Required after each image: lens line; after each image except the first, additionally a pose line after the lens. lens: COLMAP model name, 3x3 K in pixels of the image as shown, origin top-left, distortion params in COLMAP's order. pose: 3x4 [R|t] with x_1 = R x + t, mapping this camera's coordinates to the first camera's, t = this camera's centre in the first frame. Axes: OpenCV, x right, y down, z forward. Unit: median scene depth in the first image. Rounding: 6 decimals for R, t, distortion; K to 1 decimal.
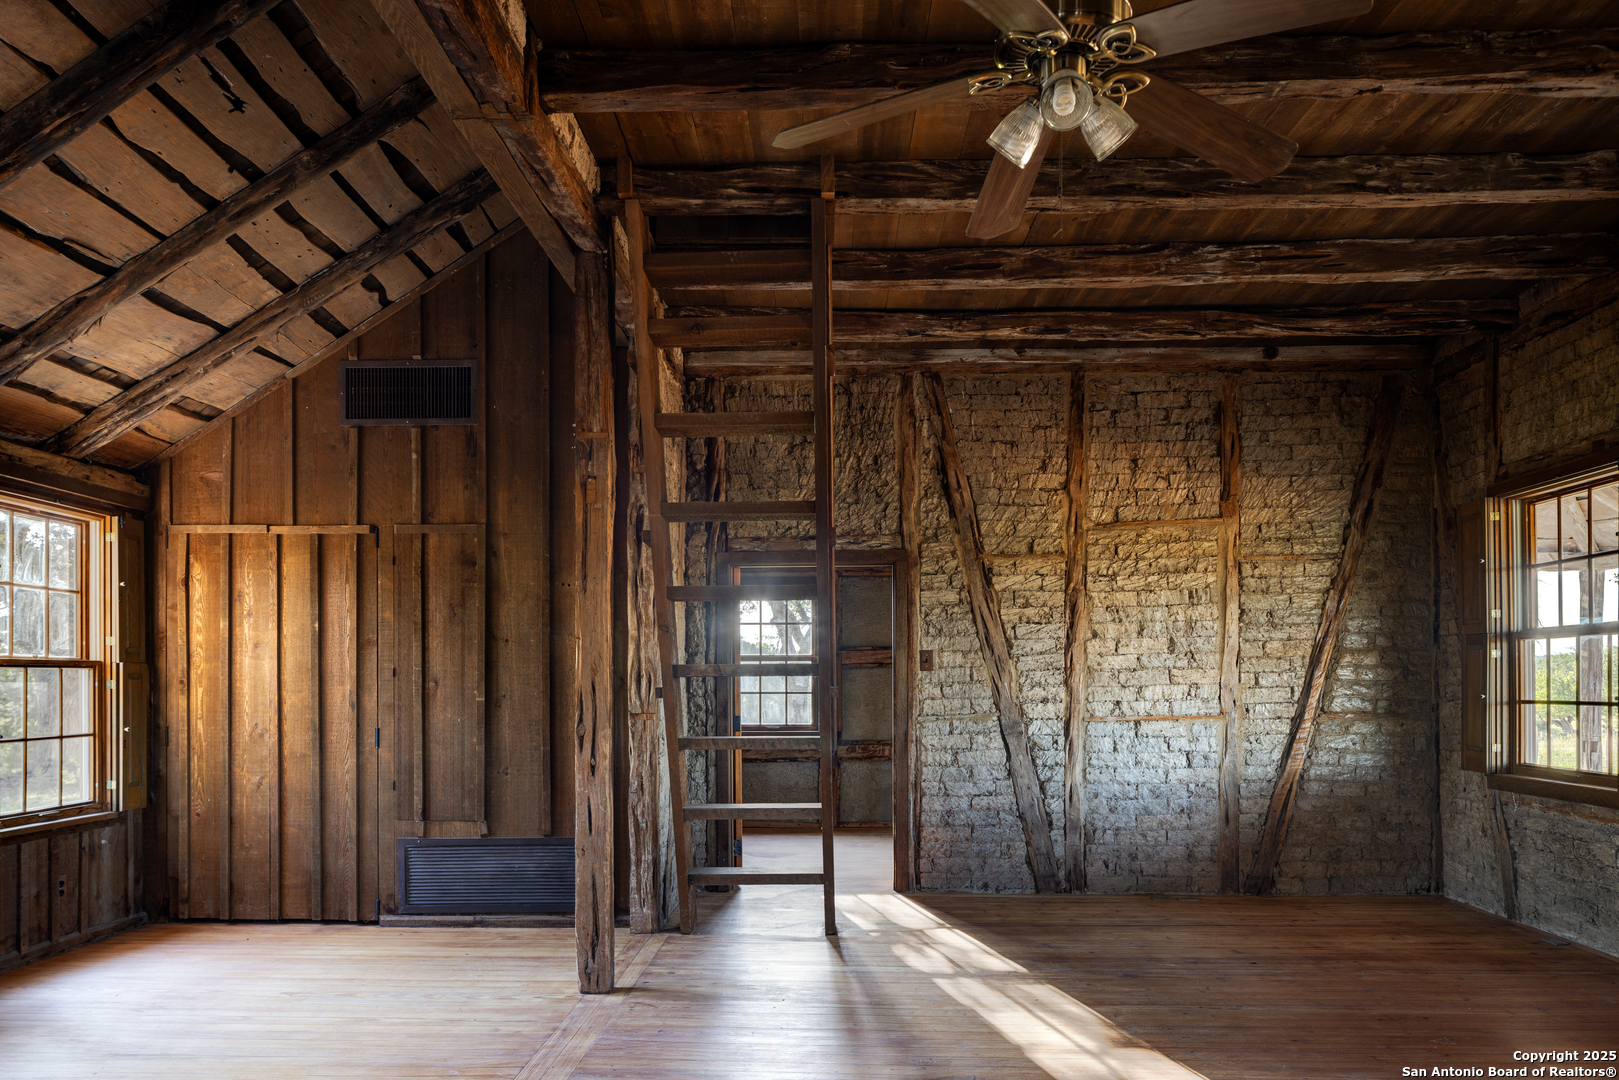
lens RADIAL K [[1108.6, 0, 799.5], [0, 1108.6, 666.6], [0, 0, 1]] dist [-0.011153, 0.001122]
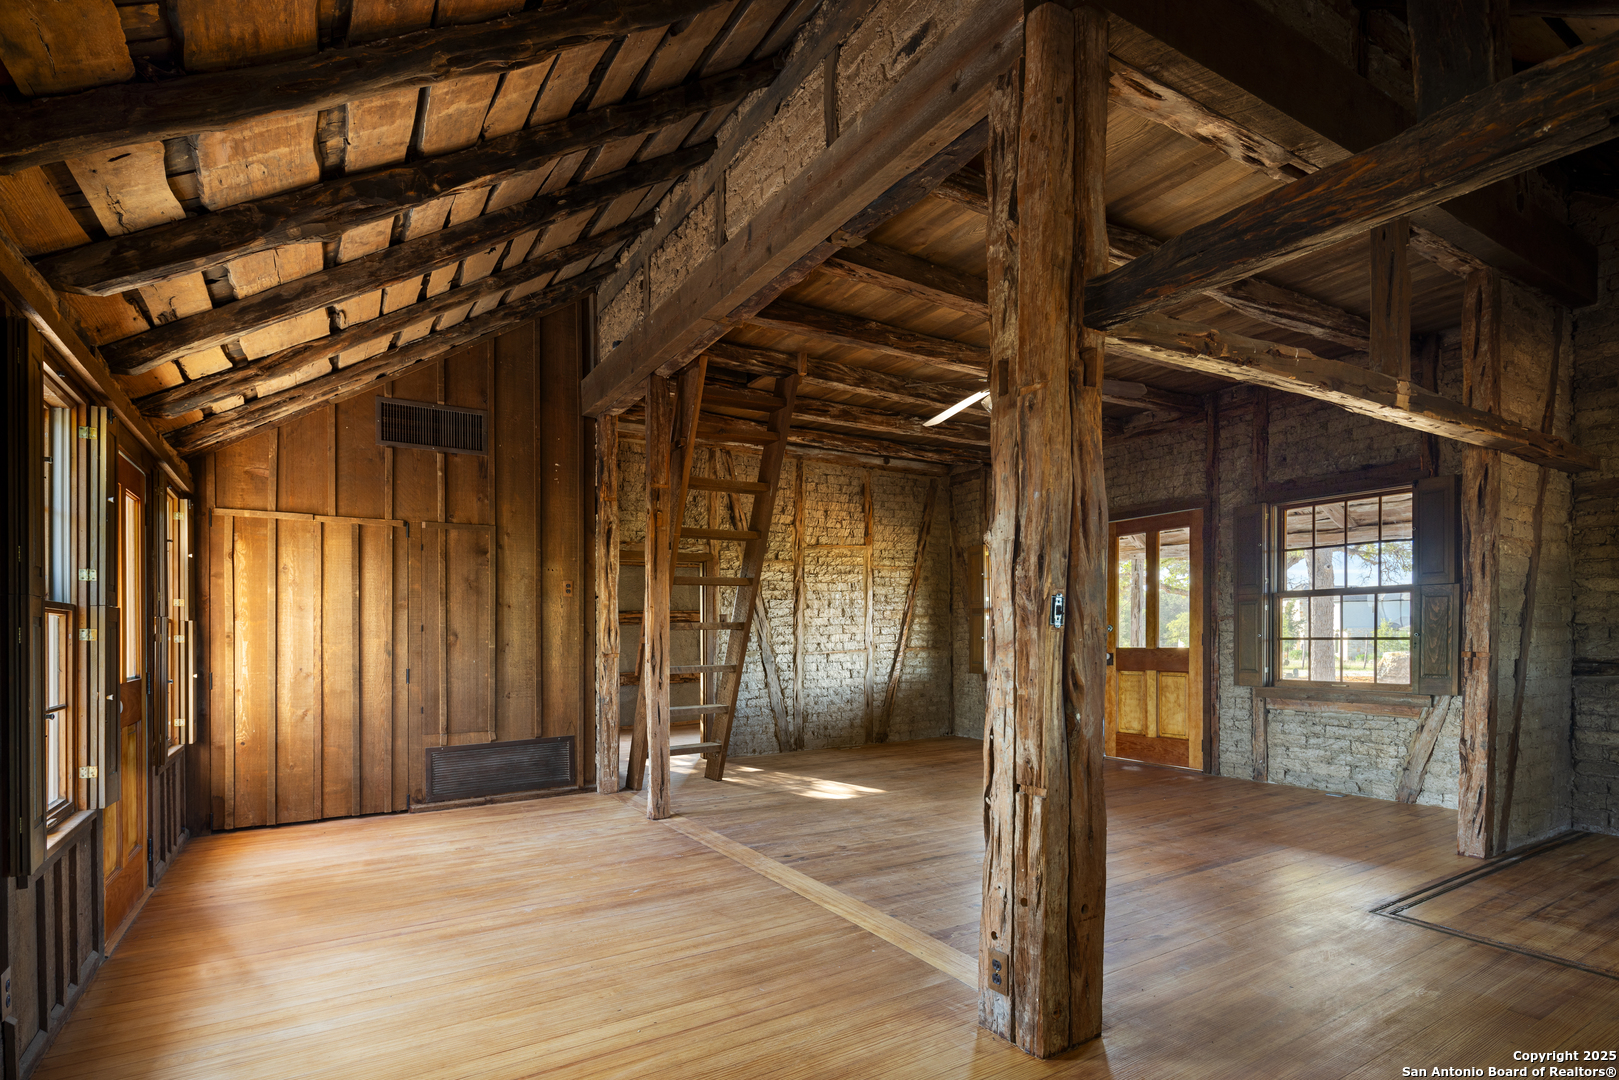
lens RADIAL K [[812.5, 0, 809.4], [0, 812.5, 627.2], [0, 0, 1]] dist [0.006049, 0.000602]
pose [[0.830017, -0.002402, 0.557733, -0.526244], [0.000291, 0.999992, 0.003873, -0.000034], [-0.557738, -0.003052, 0.830011, -0.112381]]
